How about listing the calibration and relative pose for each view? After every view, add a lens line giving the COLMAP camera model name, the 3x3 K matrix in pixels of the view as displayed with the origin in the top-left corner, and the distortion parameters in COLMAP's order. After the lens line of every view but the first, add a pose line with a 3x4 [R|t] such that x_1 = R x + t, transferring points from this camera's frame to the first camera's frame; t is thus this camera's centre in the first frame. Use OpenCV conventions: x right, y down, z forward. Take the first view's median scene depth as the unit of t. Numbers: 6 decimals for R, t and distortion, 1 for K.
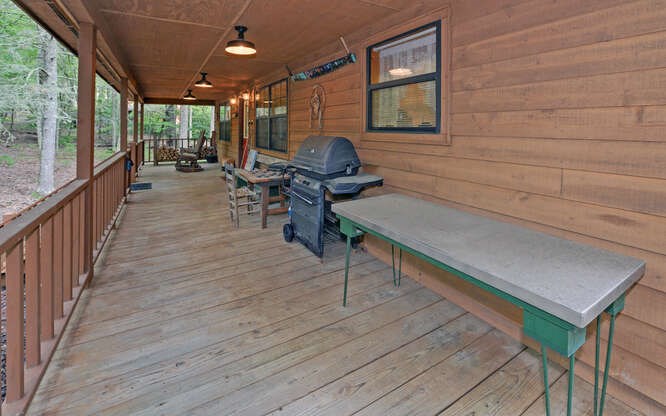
lens RADIAL K [[290.6, 0, 340.5], [0, 290.6, 135.0], [0, 0, 1]] dist [-0.004368, -0.000151]
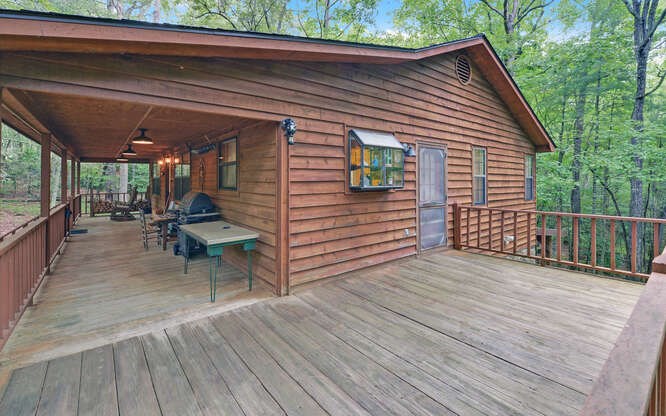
lens RADIAL K [[290.6, 0, 332.0], [0, 290.6, 183.6], [0, 0, 1]] dist [-0.004368, -0.000151]
pose [[0.992858, -0.002503, 0.119274, 0.219841], [0.004163, 0.999898, -0.013669, -0.006960], [-0.119228, 0.014068, 0.992767, -0.328335]]
